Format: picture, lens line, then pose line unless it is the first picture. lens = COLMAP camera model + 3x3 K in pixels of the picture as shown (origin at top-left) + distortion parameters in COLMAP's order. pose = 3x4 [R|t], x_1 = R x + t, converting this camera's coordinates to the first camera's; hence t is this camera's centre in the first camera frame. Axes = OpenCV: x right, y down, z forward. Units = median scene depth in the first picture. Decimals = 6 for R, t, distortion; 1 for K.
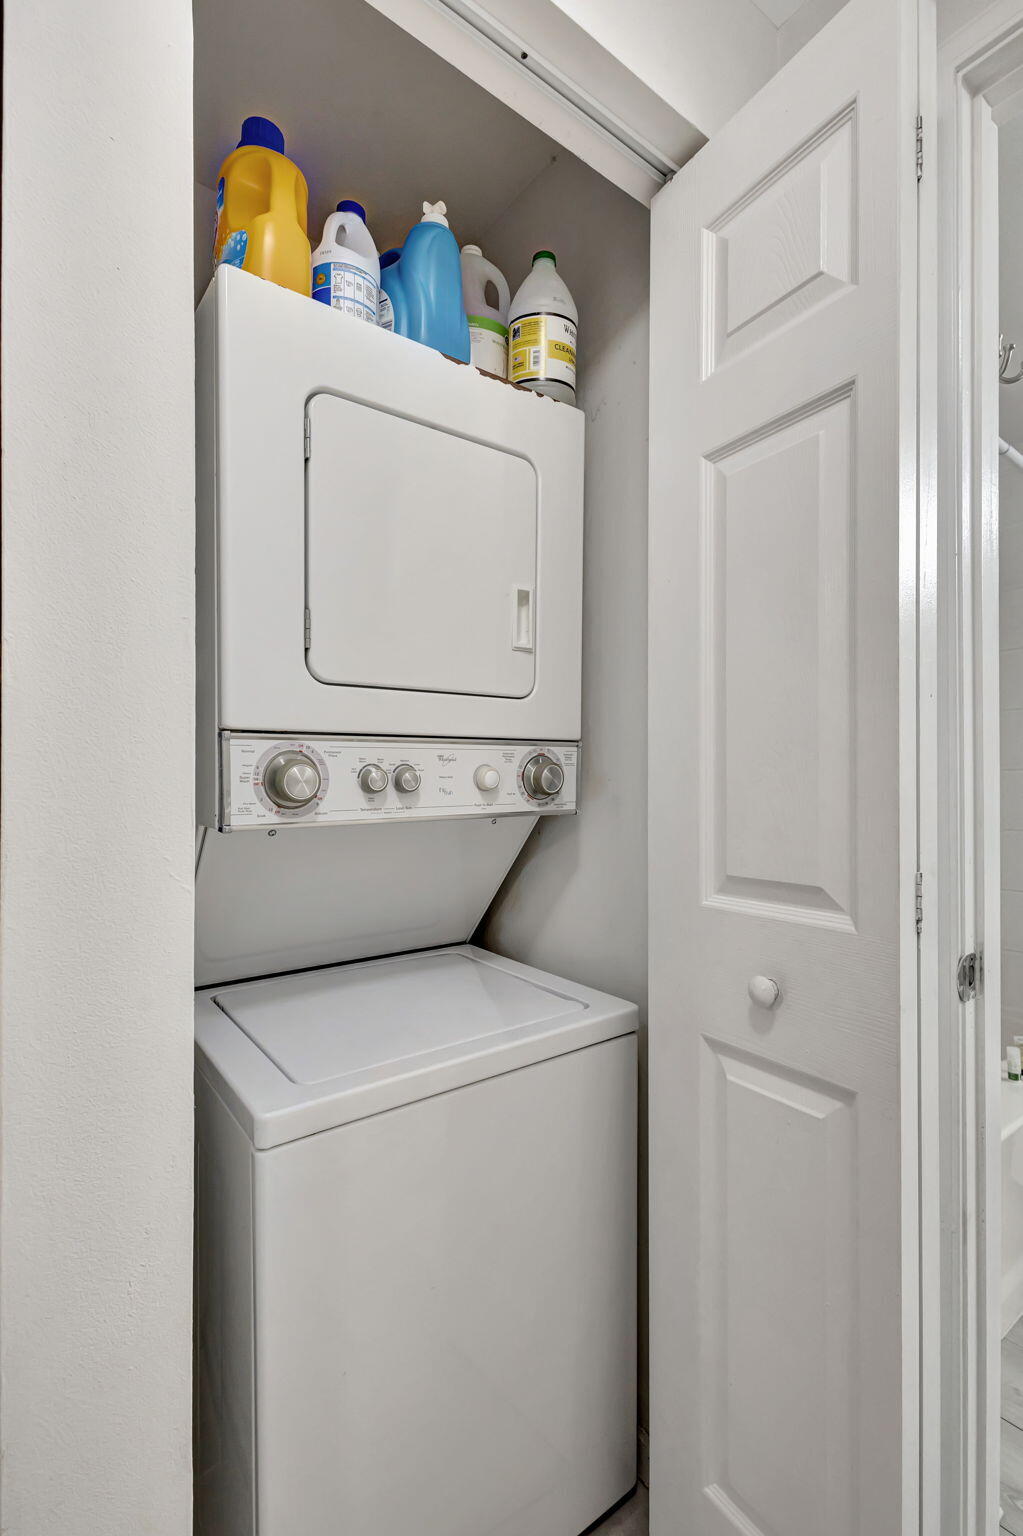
lens RADIAL K [[723.6, 0, 519.6], [0, 723.6, 791.8], [0, 0, 1]] dist [0.007865, -0.003226]
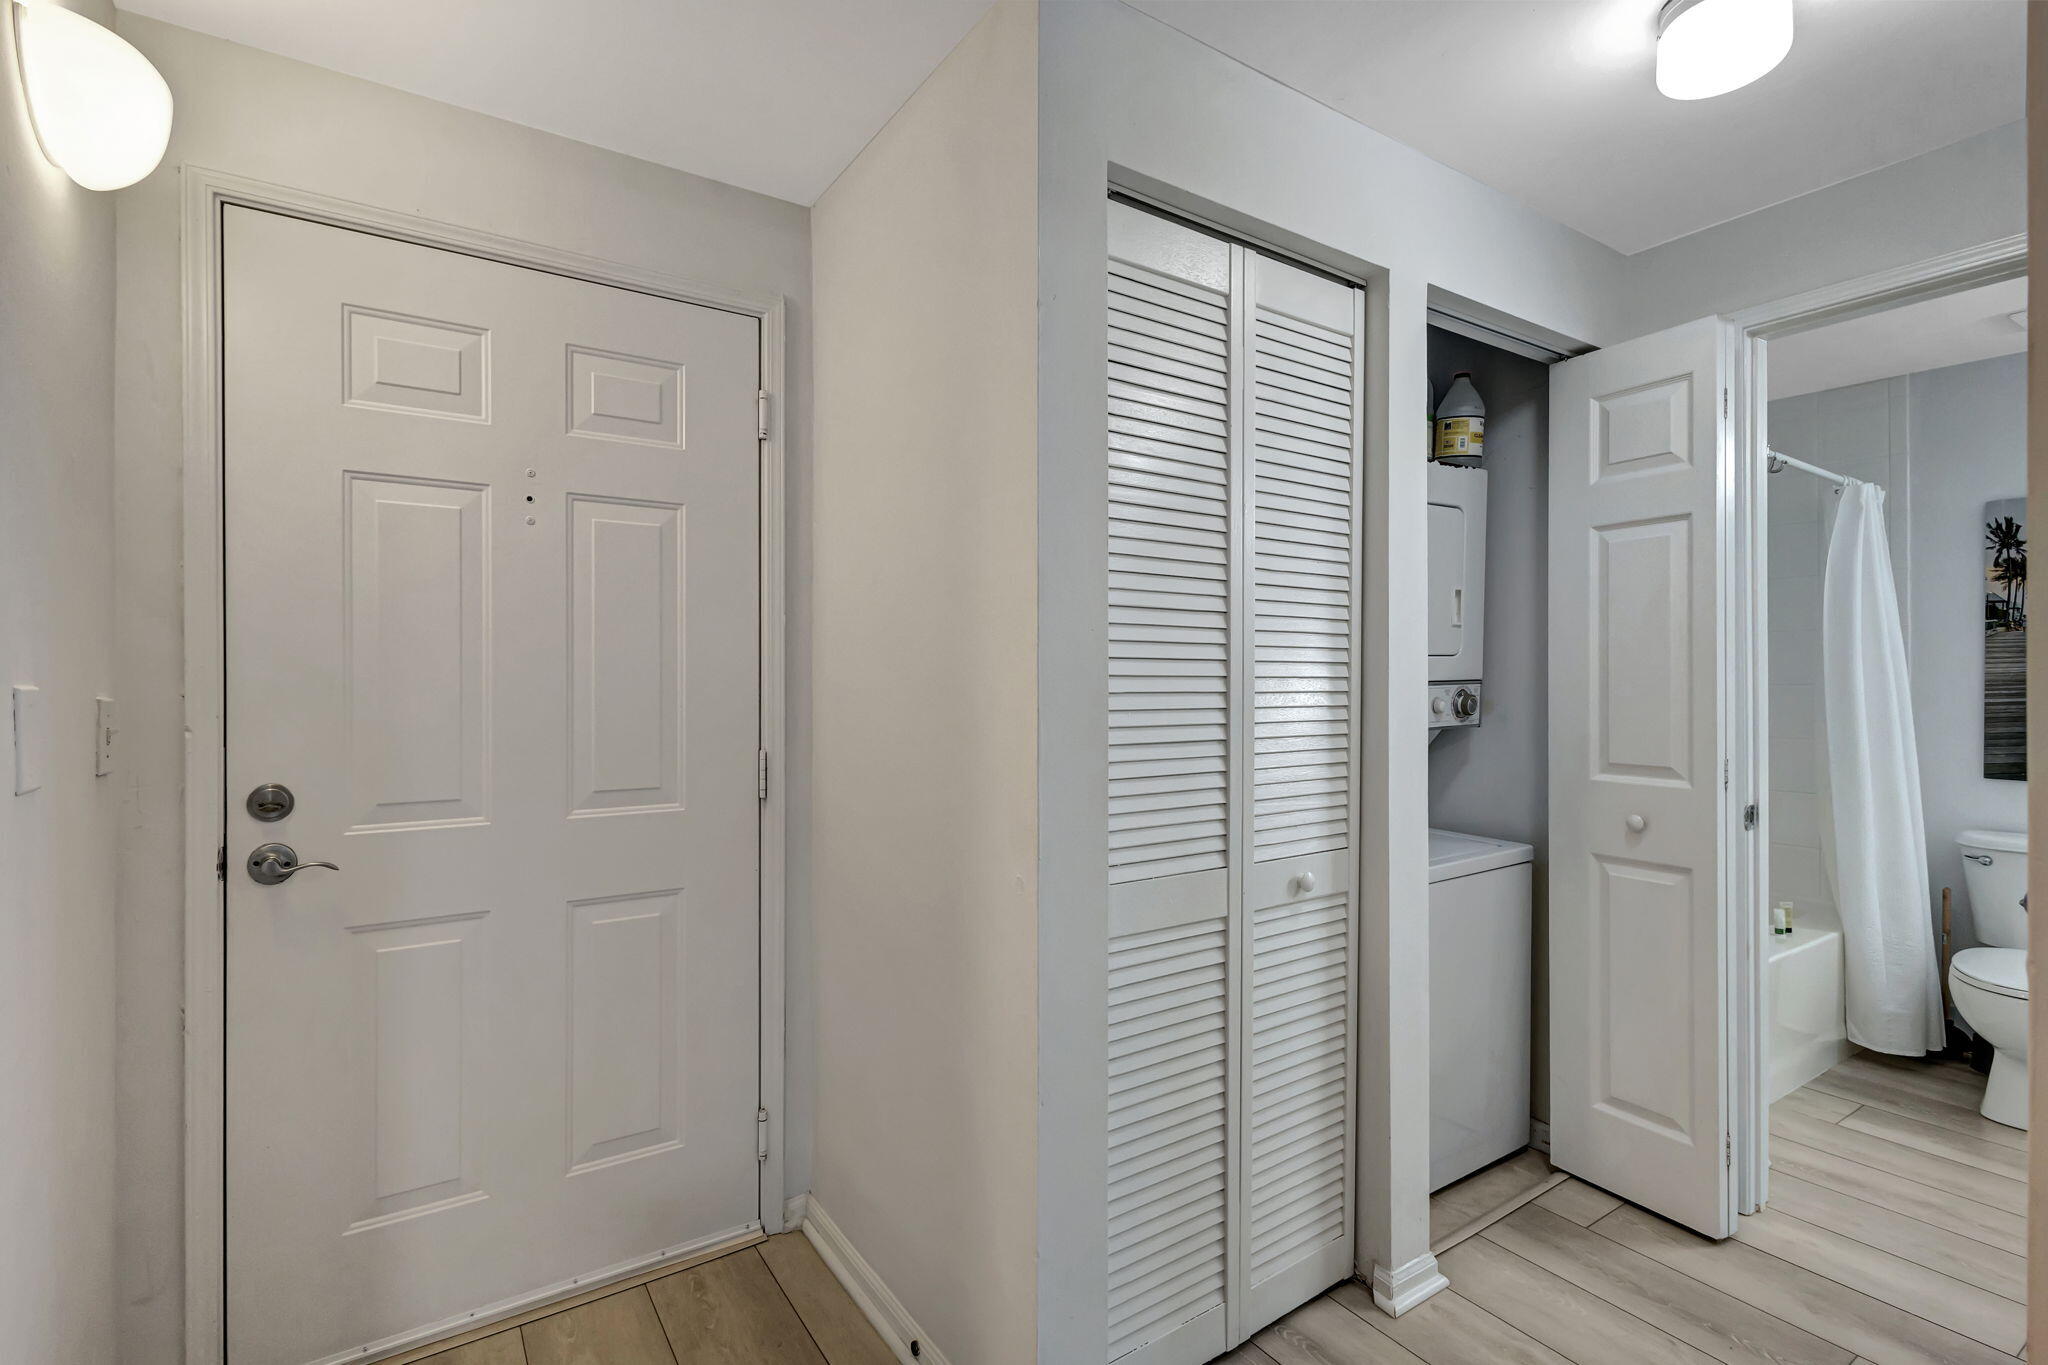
lens RADIAL K [[964.8, 0, 1014.9], [0, 964.8, 687.2], [0, 0, 1]] dist [0.007865, -0.003226]
pose [[0.996962, 0.004339, -0.077768, -0.910136], [-0.004724, 0.999977, -0.004767, -0.049957], [0.077745, 0.005120, 0.996960, -1.381261]]
